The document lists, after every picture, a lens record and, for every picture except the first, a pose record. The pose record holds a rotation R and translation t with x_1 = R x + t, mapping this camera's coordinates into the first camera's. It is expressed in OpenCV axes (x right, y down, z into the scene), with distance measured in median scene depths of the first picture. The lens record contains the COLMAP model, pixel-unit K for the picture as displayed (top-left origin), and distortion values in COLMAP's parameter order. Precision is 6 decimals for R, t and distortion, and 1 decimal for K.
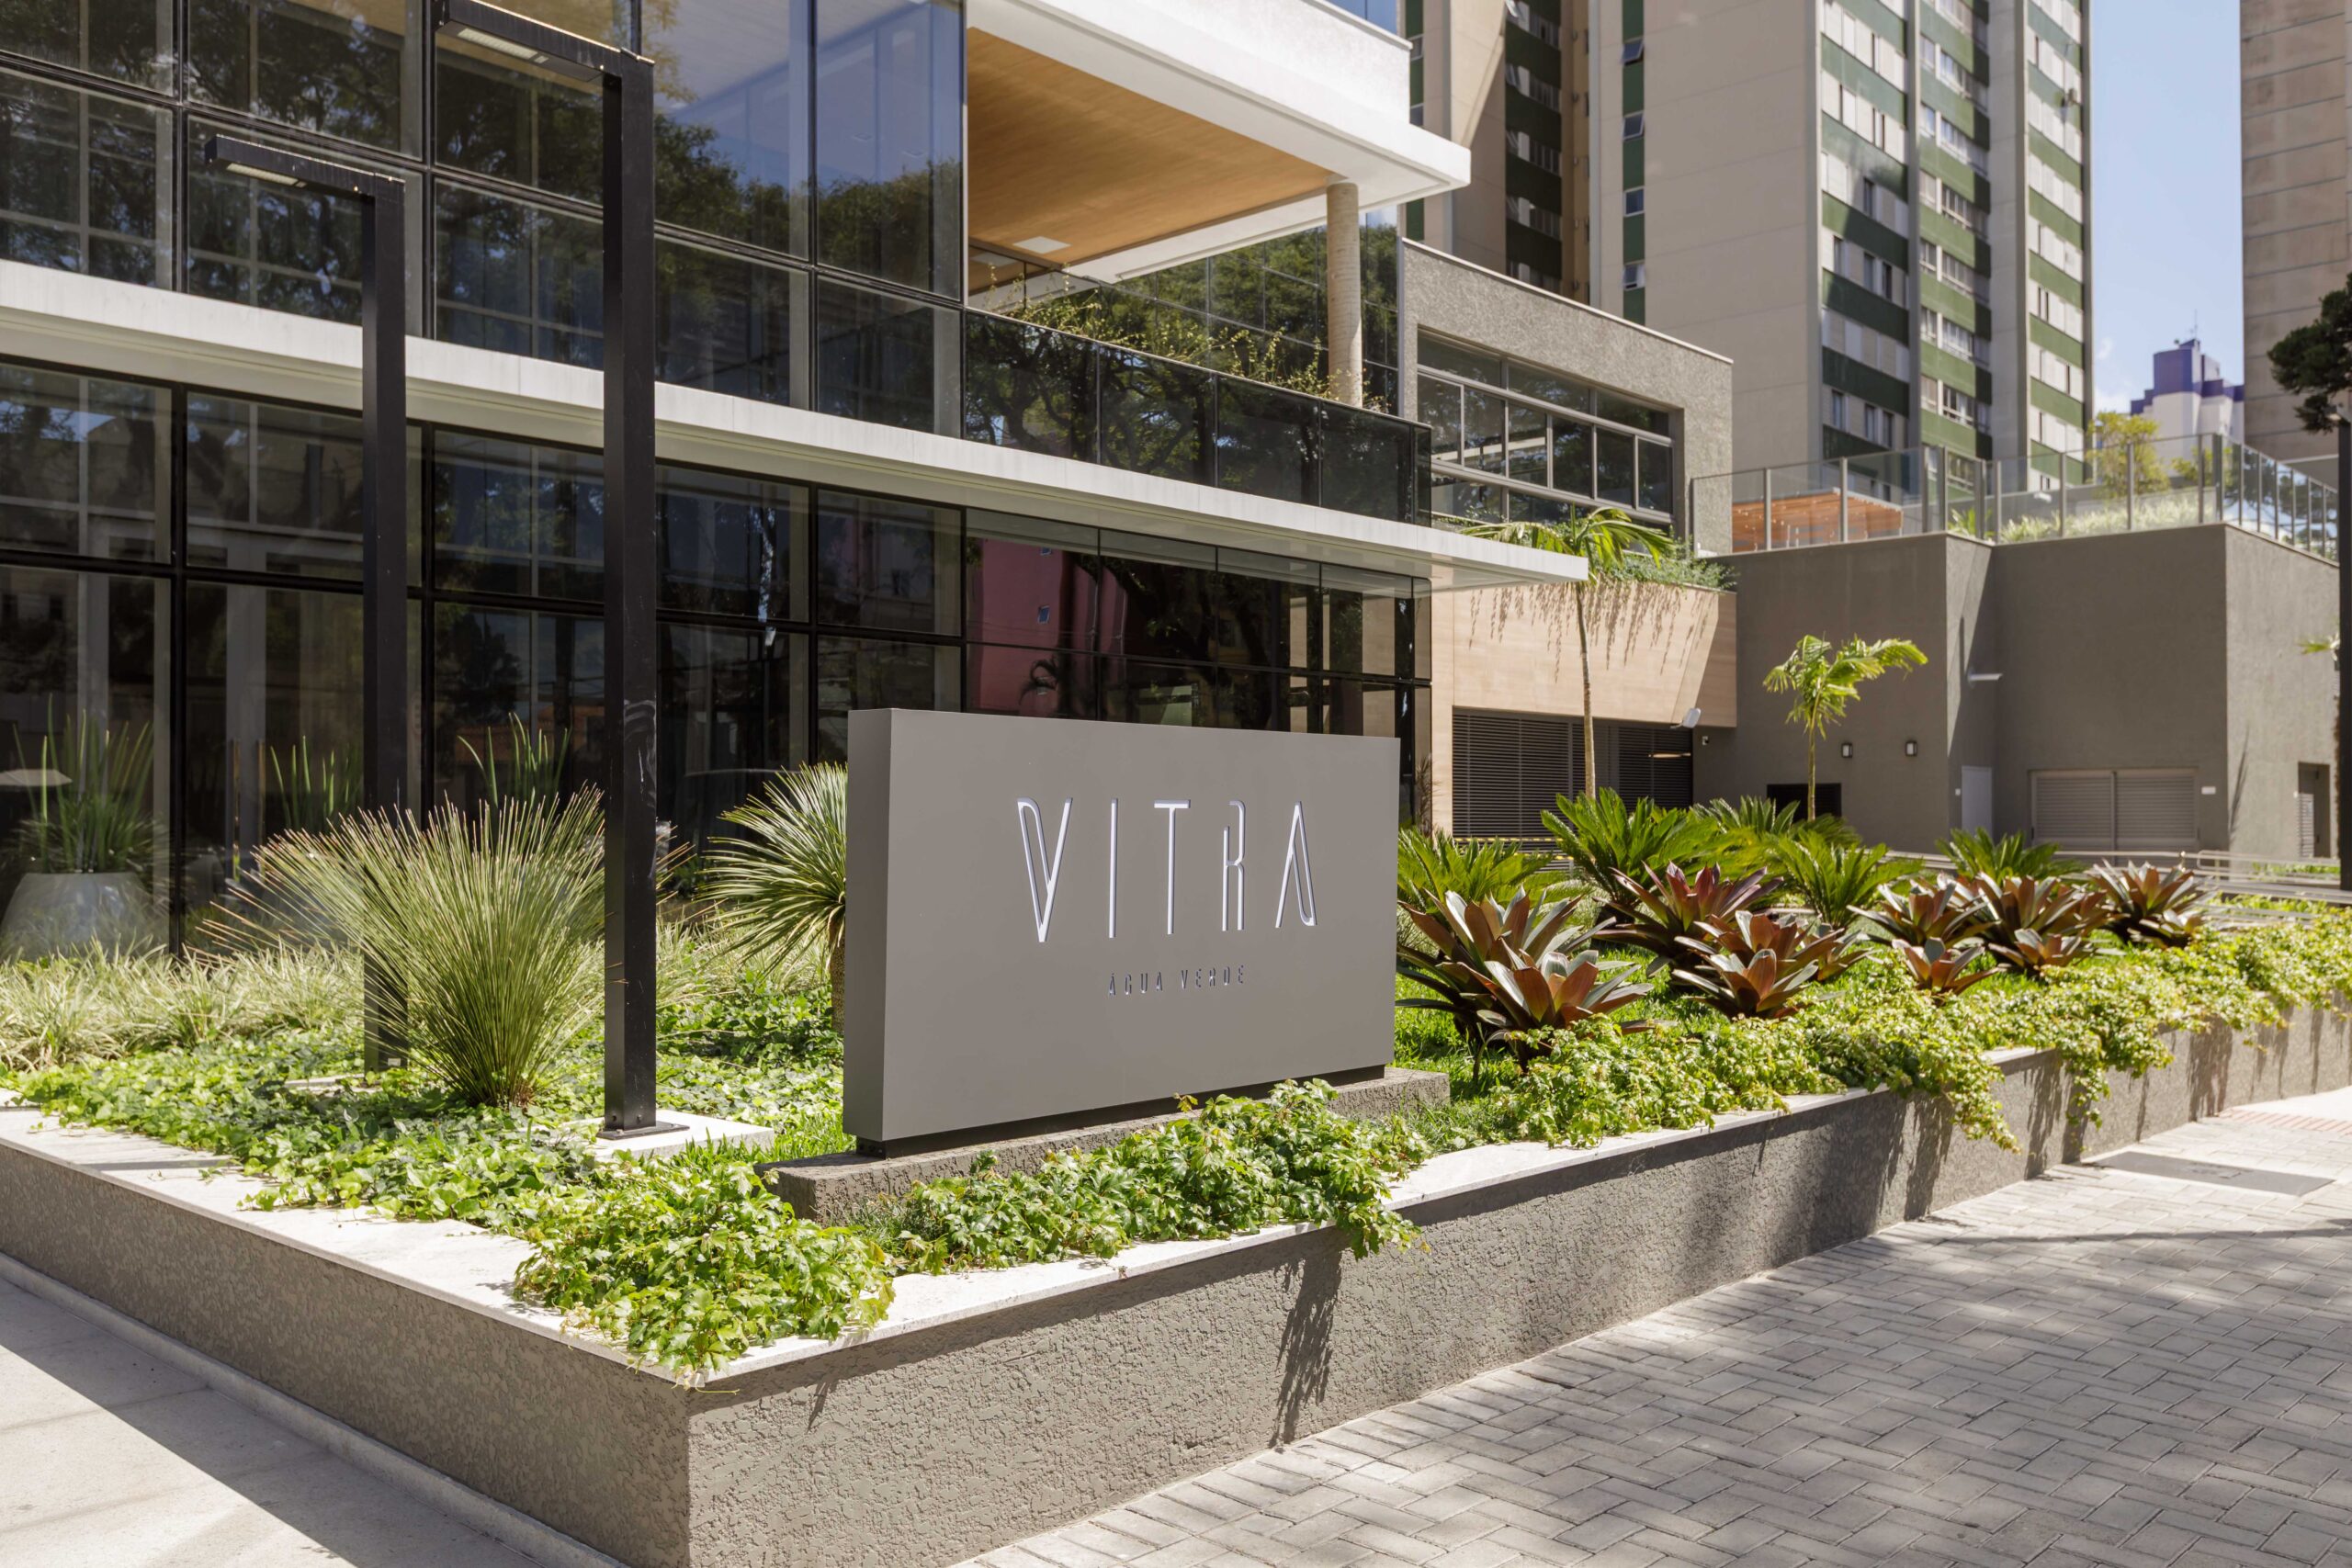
lens RADIAL K [[1895.3, 0, 1178.0], [0, 1895.3, 797.0], [0, 0, 1]] dist [-0.002872, -0.015877]
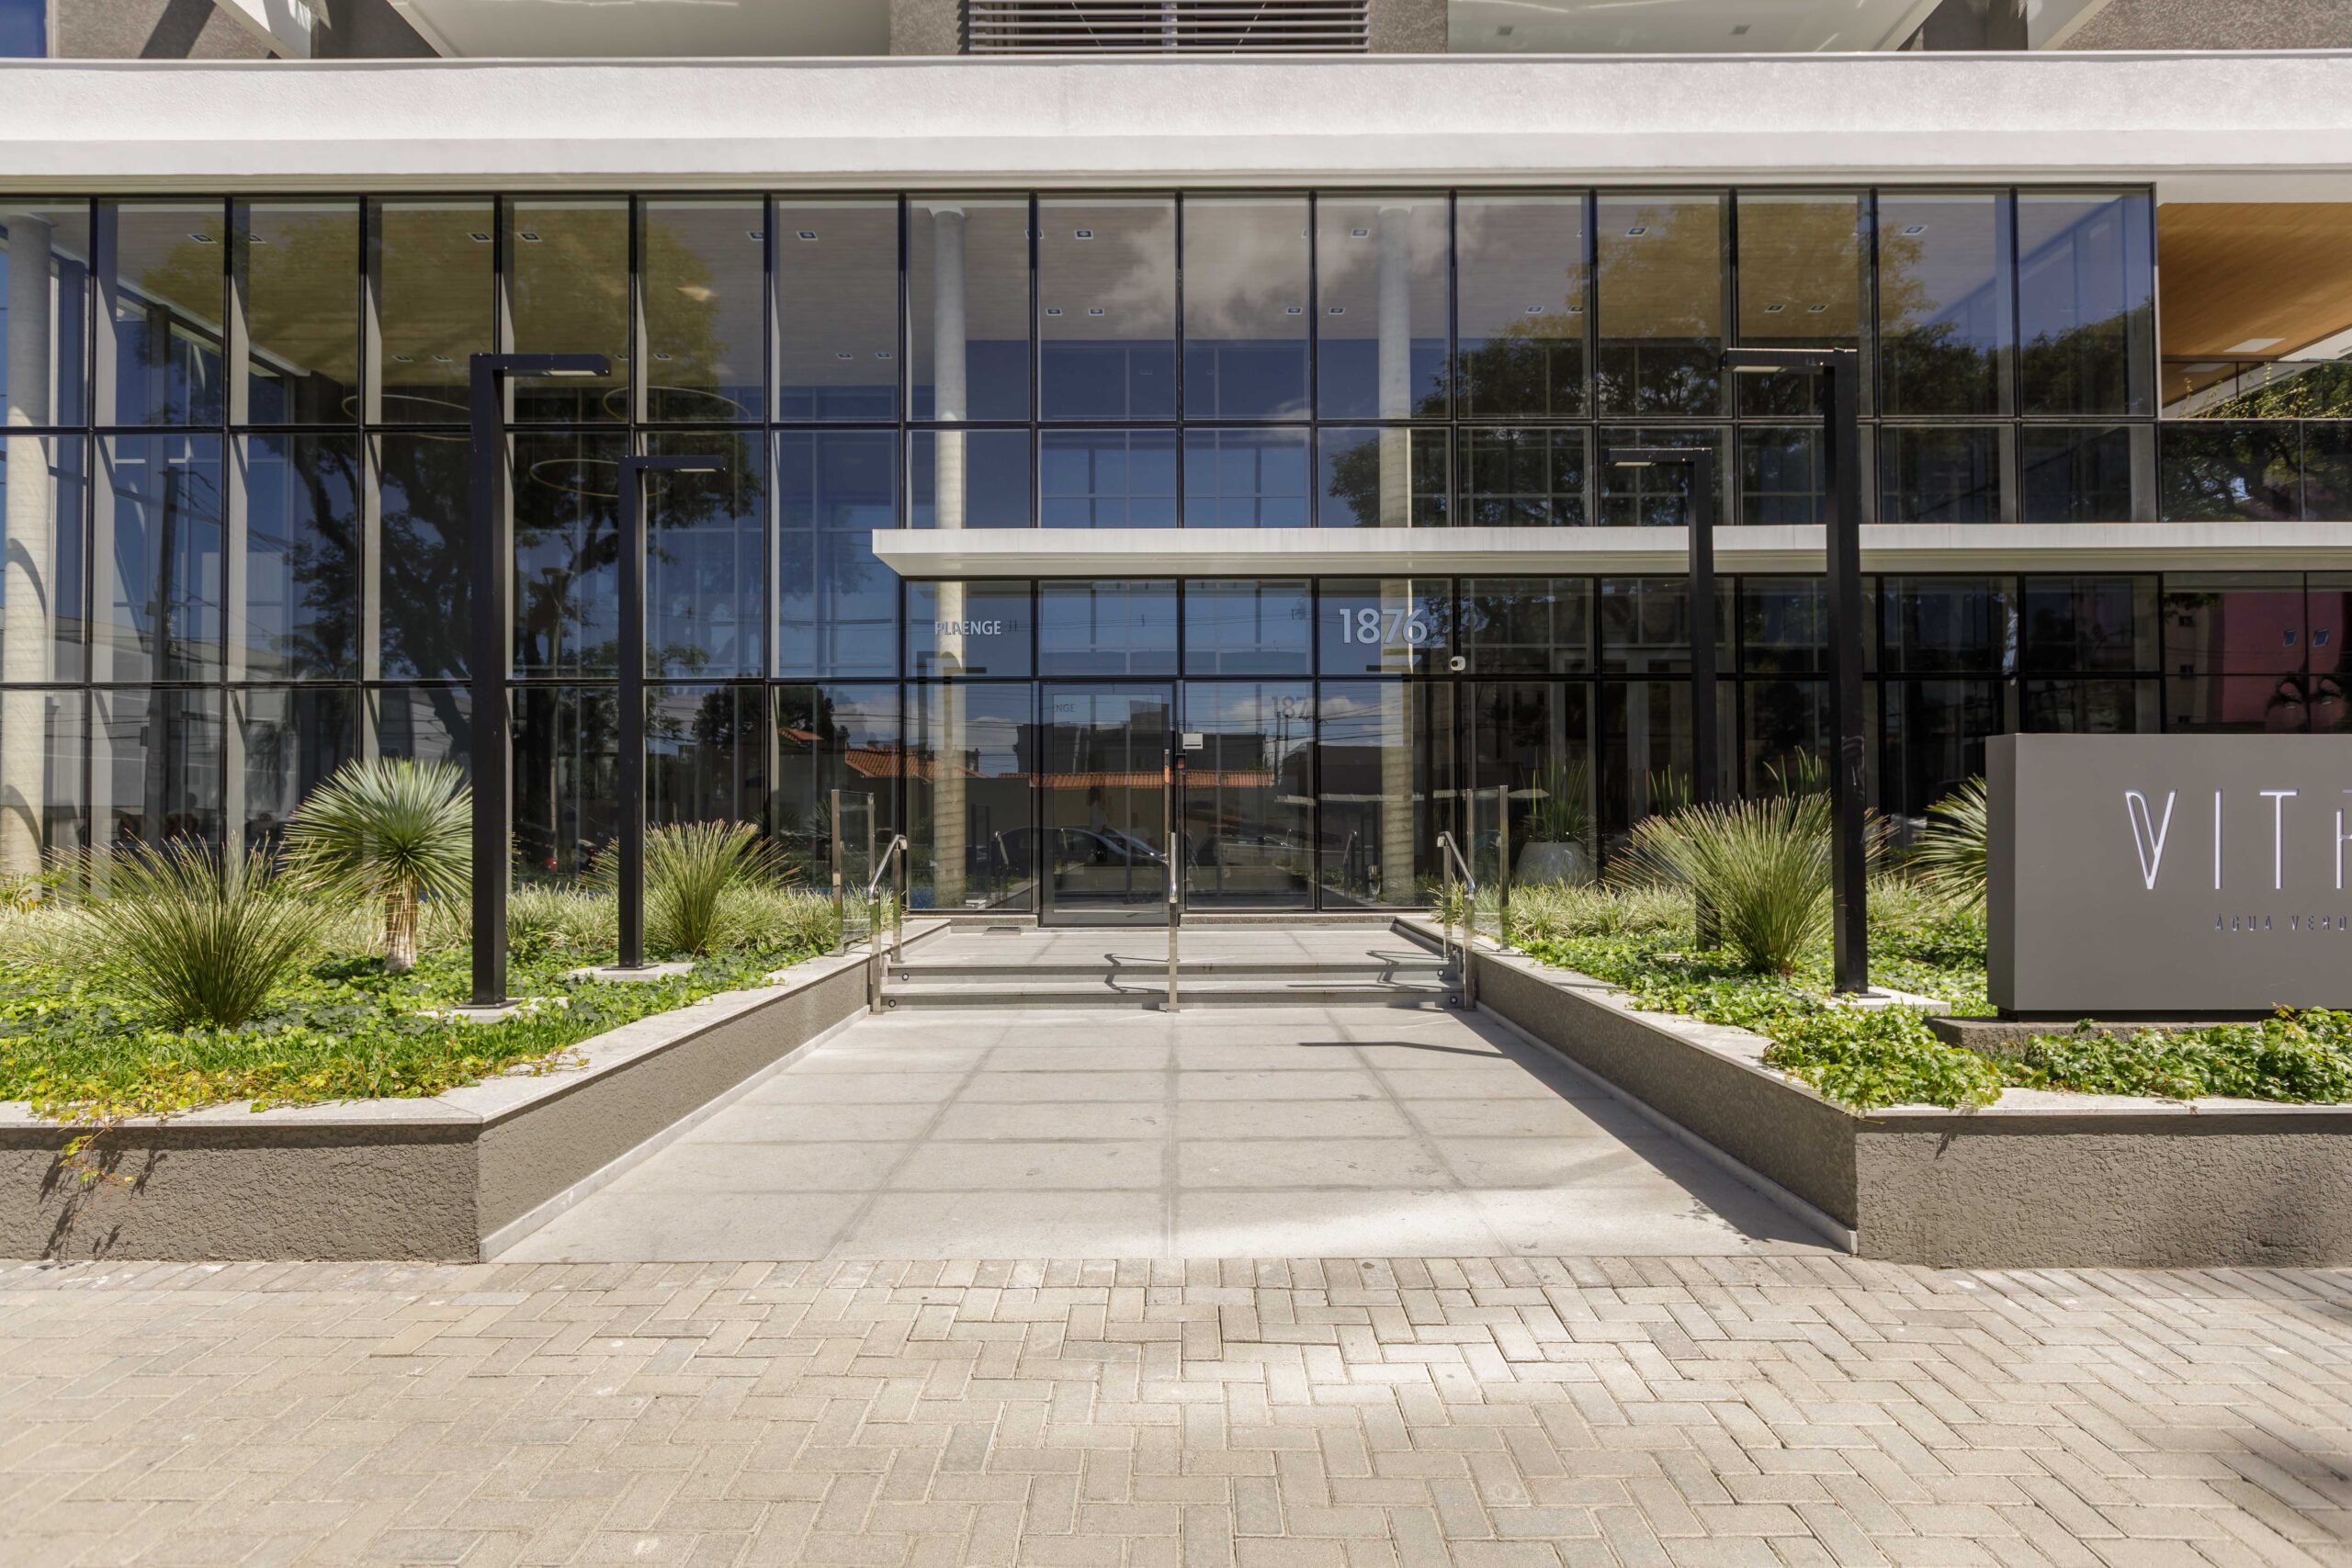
lens RADIAL K [[1244.8, 0, 1178.6], [0, 1244.8, 795.2], [0, 0, 1]] dist [0.011110, -0.003163]
pose [[0.681707, -0.018537, -0.731390, 0.107456], [0.013201, 0.999828, -0.013037, 0.006425], [0.731506, -0.000767, 0.681835, -0.171530]]
